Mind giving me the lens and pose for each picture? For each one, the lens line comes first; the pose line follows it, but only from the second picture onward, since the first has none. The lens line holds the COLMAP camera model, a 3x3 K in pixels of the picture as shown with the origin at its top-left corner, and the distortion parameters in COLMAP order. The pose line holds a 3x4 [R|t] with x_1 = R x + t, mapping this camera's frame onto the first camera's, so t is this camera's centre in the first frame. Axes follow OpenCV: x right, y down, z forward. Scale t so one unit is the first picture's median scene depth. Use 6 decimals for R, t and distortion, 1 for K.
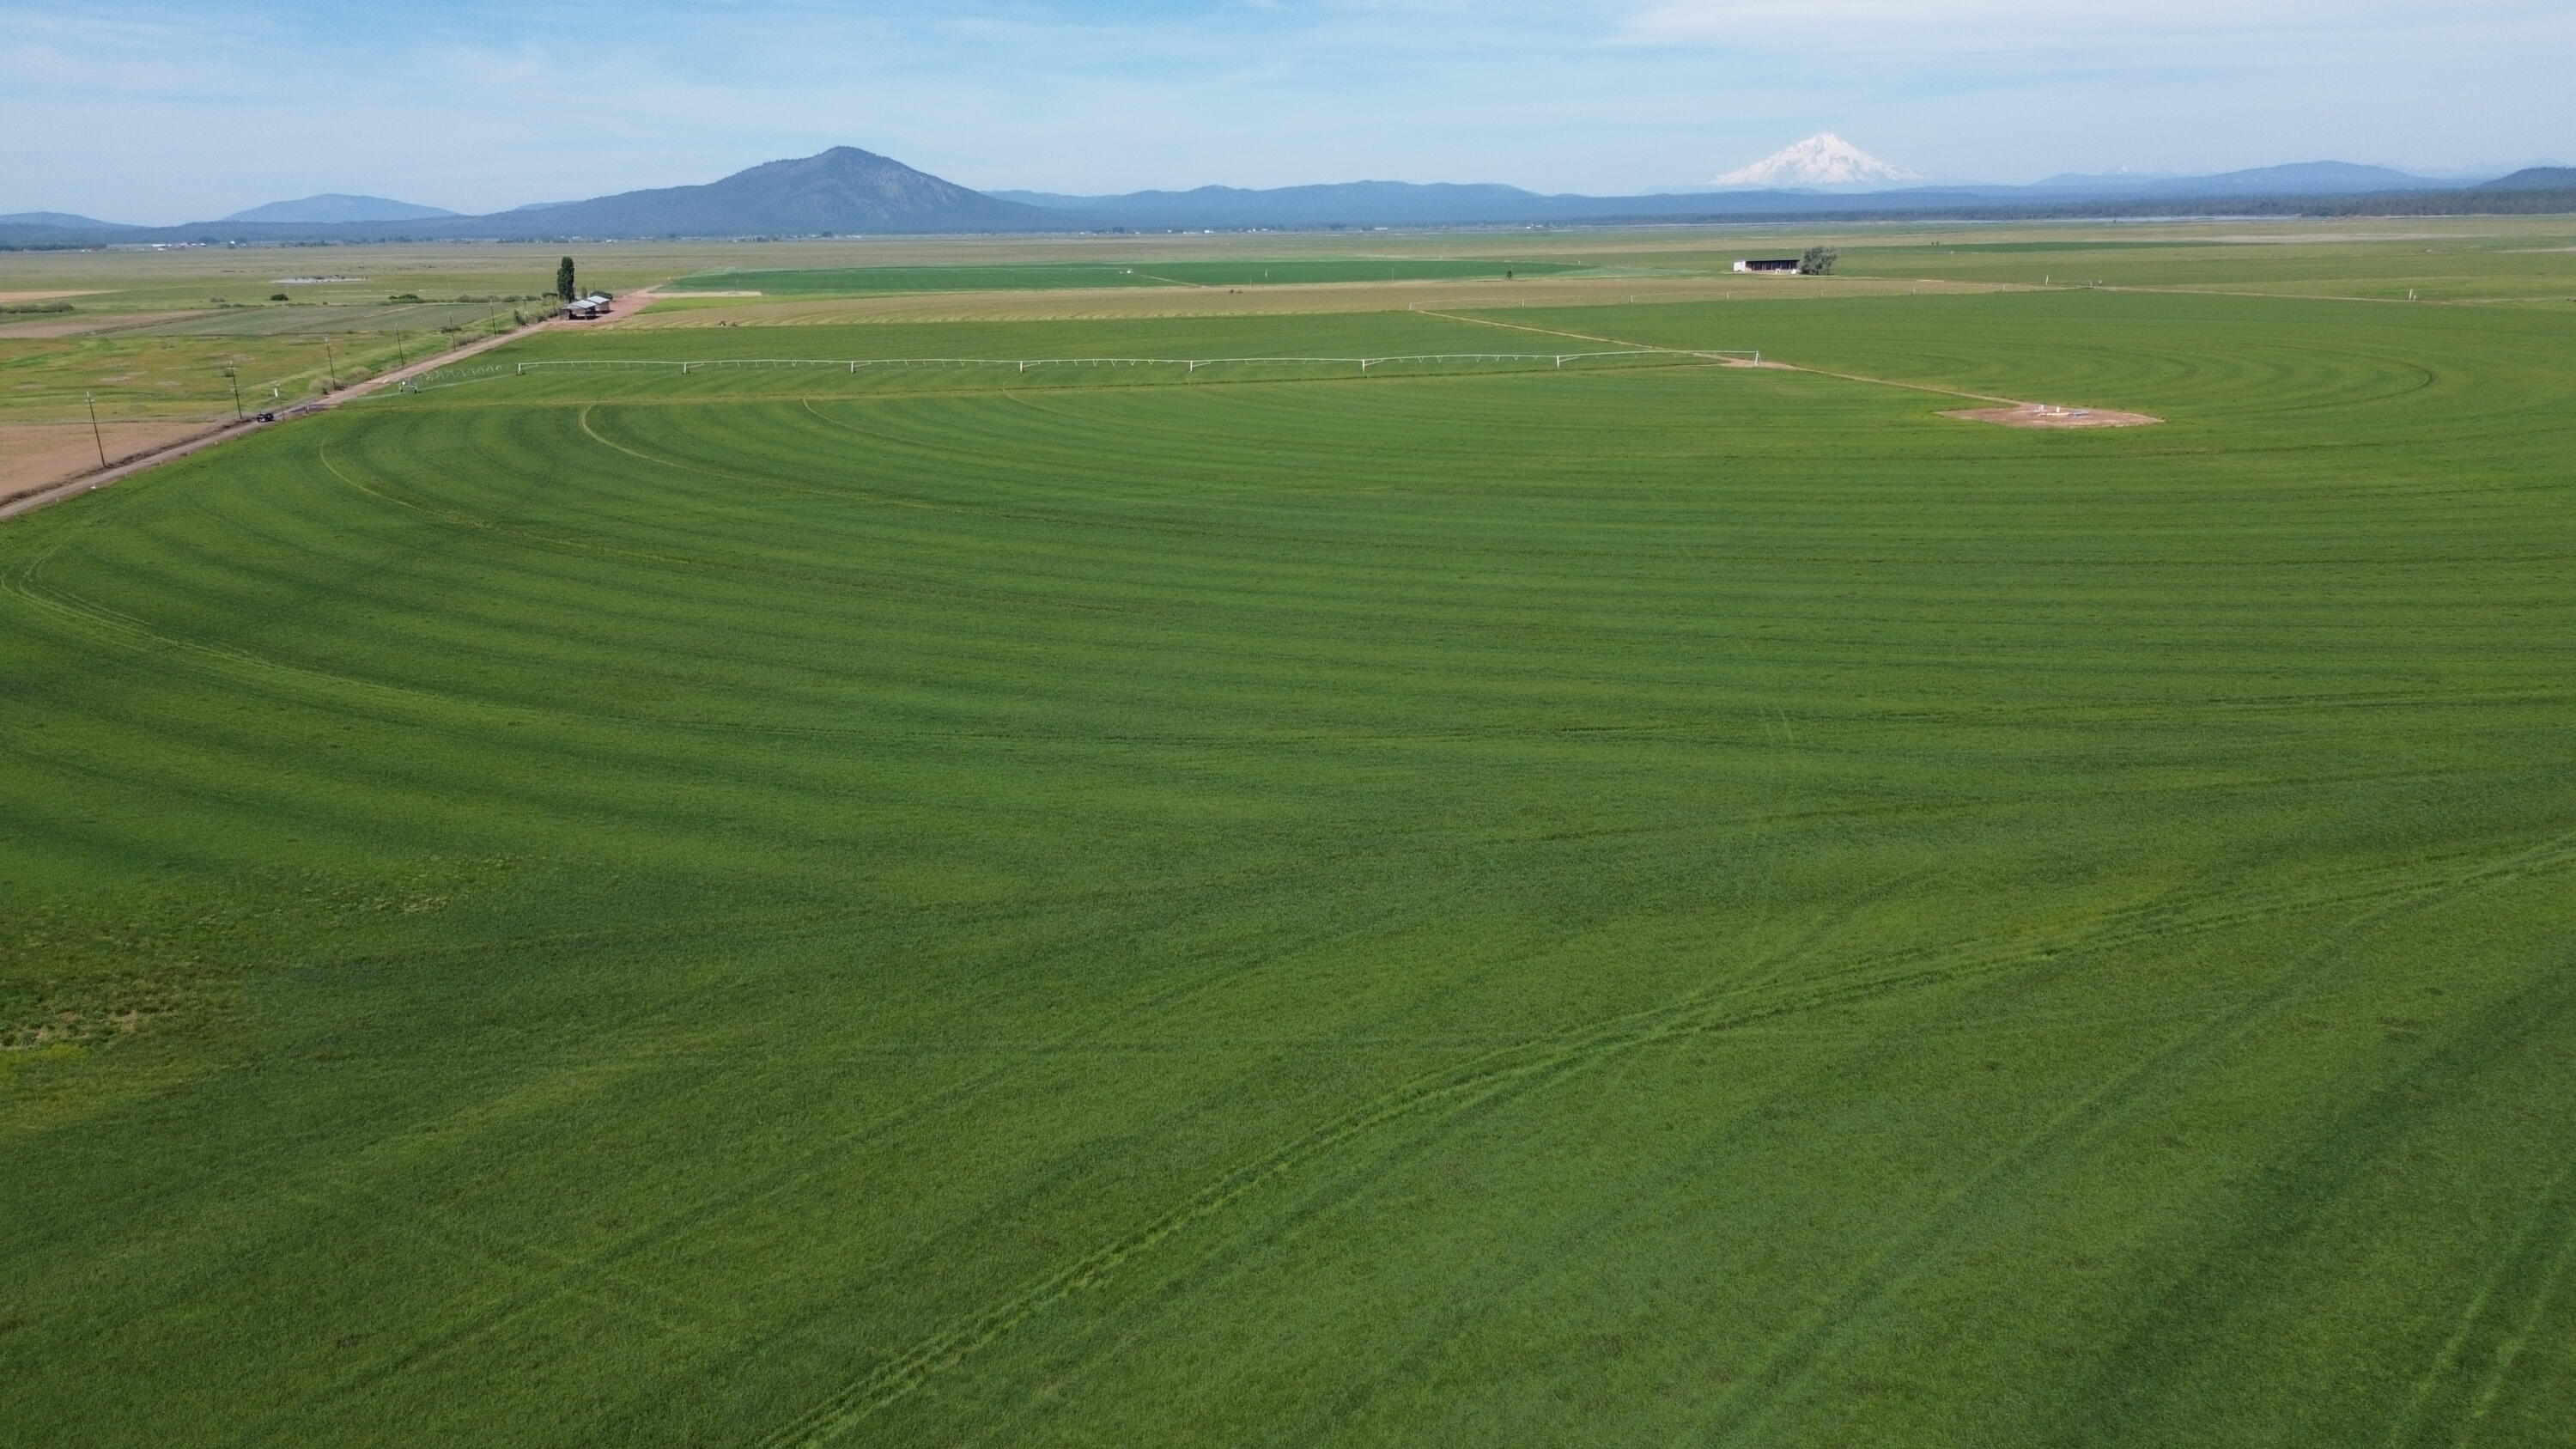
lens RADIAL K [[1818.0, 0, 1288.2], [0, 1818.0, 718.1], [0, 0, 1]] dist [0.058588, -0.061005]
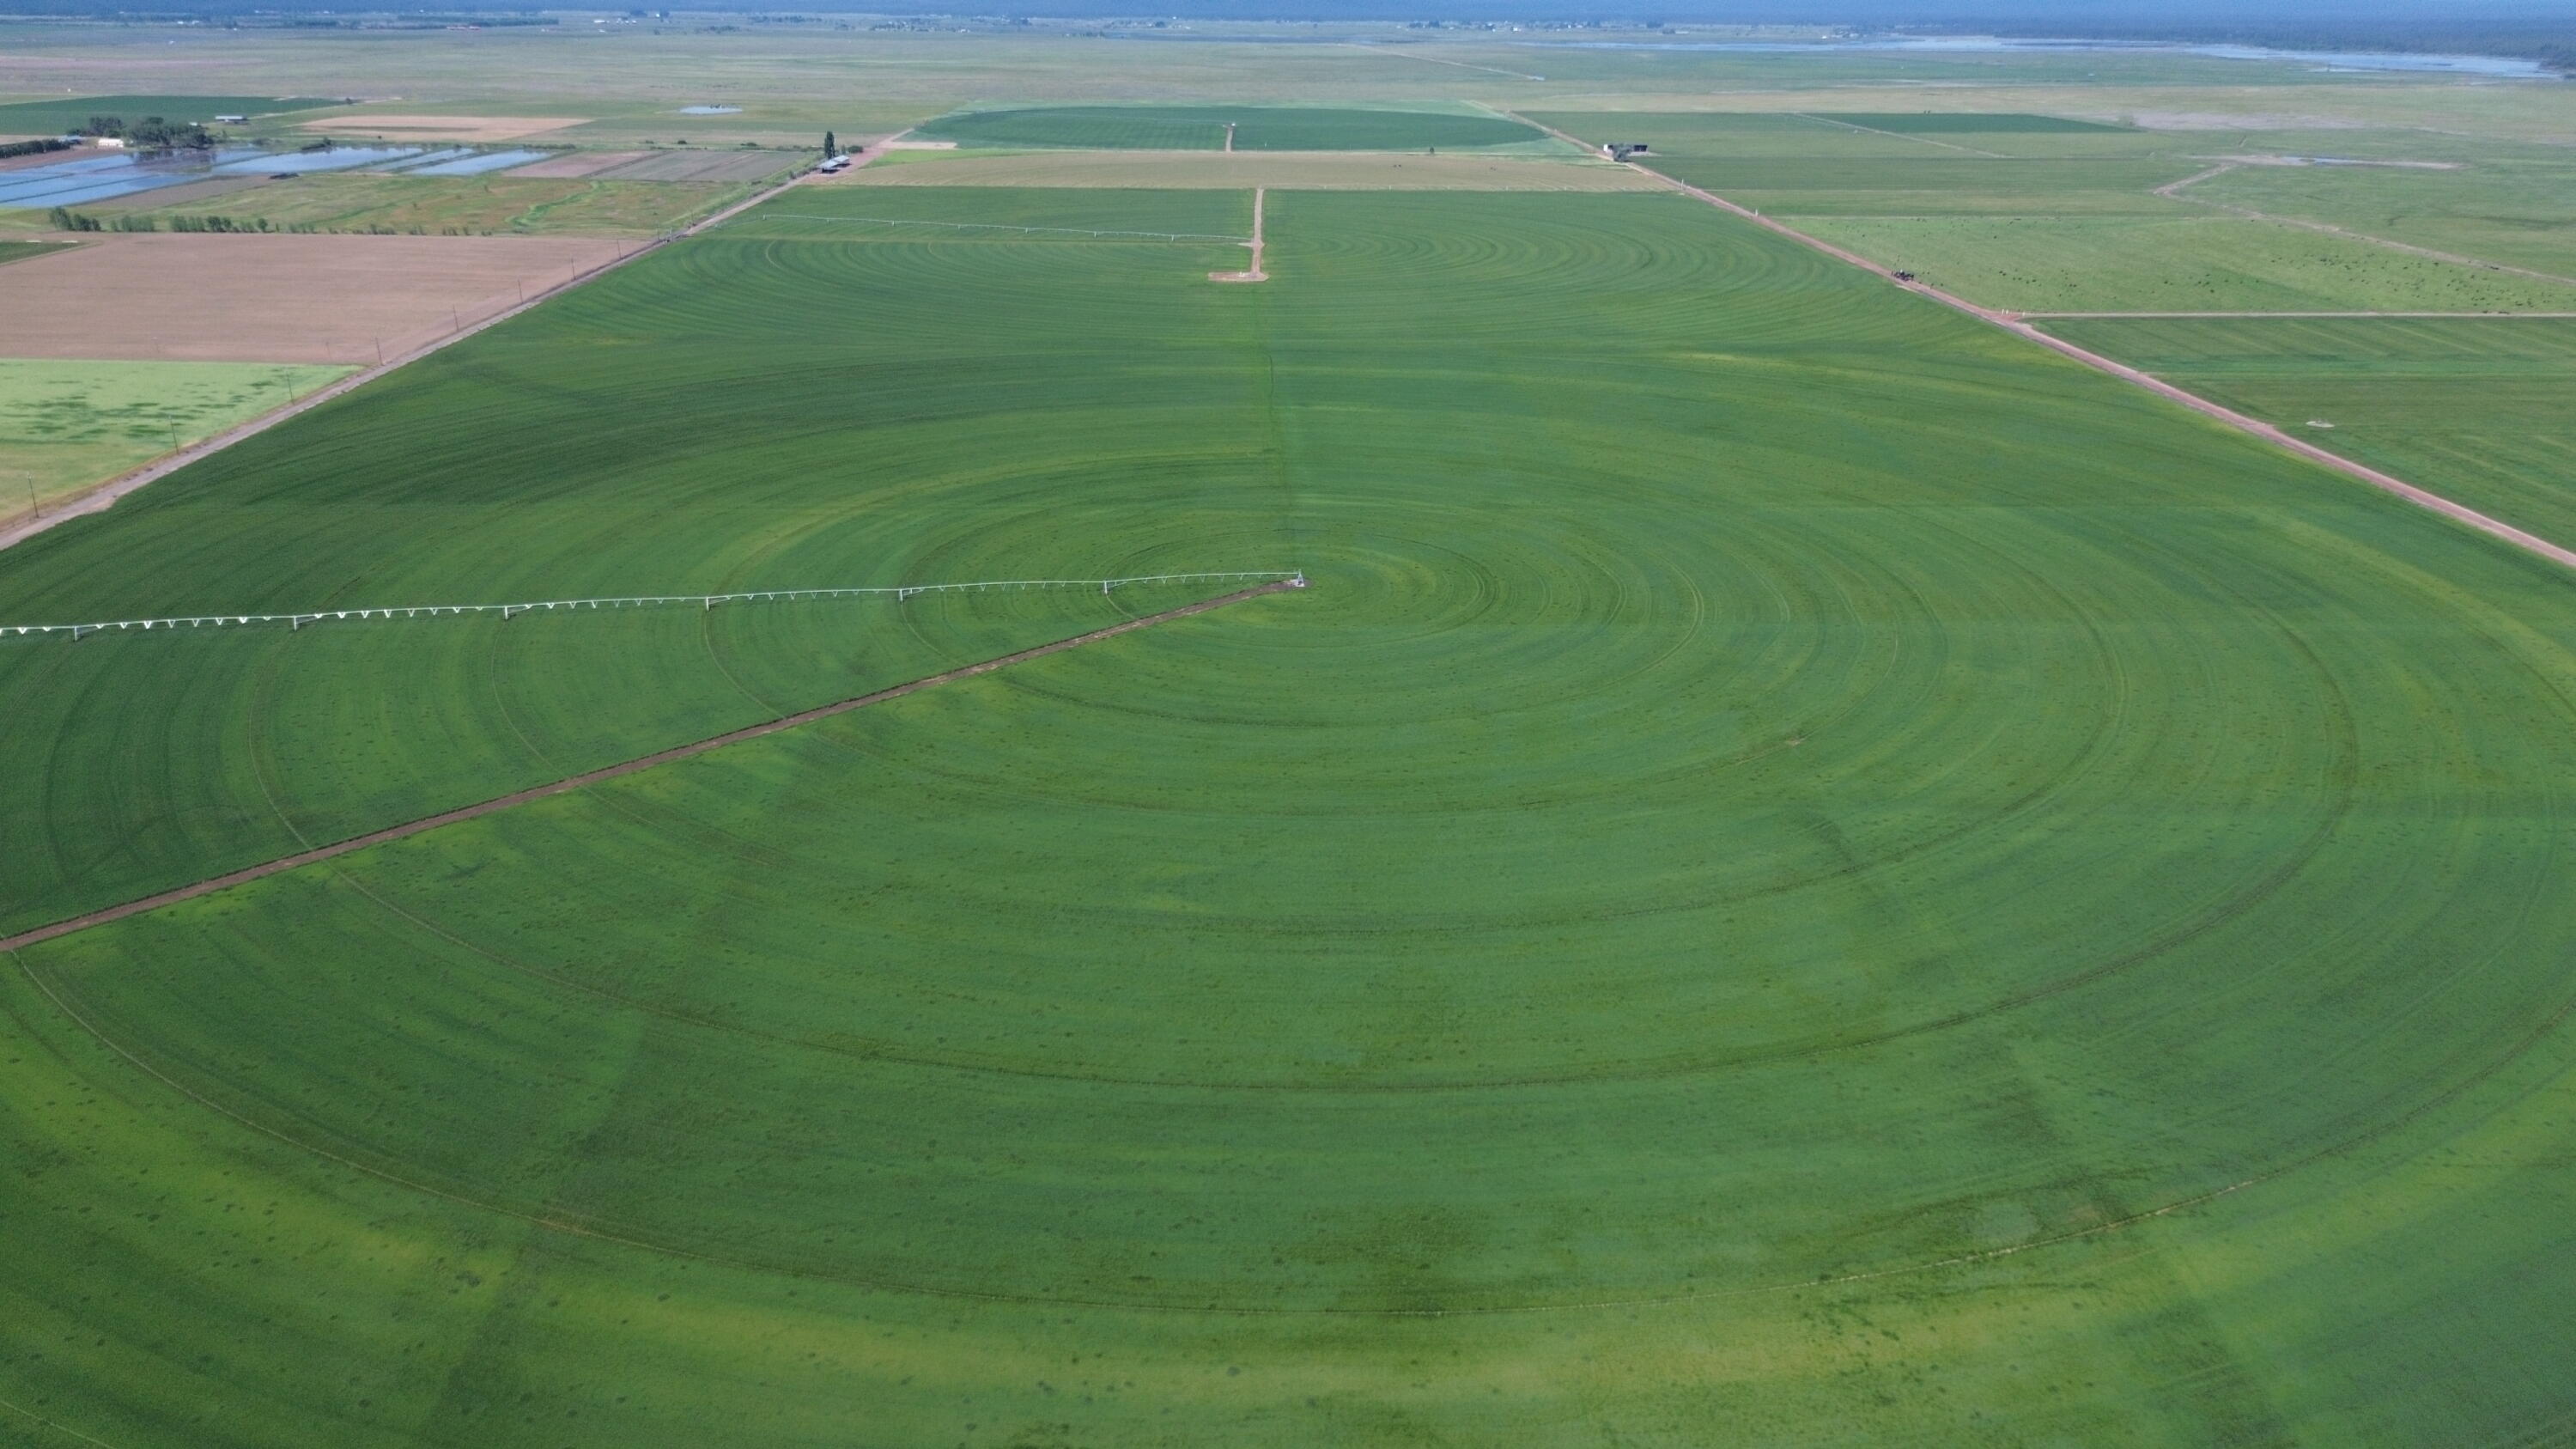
lens RADIAL K [[1818.0, 0, 1288.2], [0, 1818.0, 718.1], [0, 0, 1]] dist [0.058588, -0.061005]
pose [[0.980296, 0.094482, -0.173471, 0.352075], [-0.074734, 0.990310, 0.117050, 0.061302], [0.182849, -0.101780, 0.977858, -0.620825]]
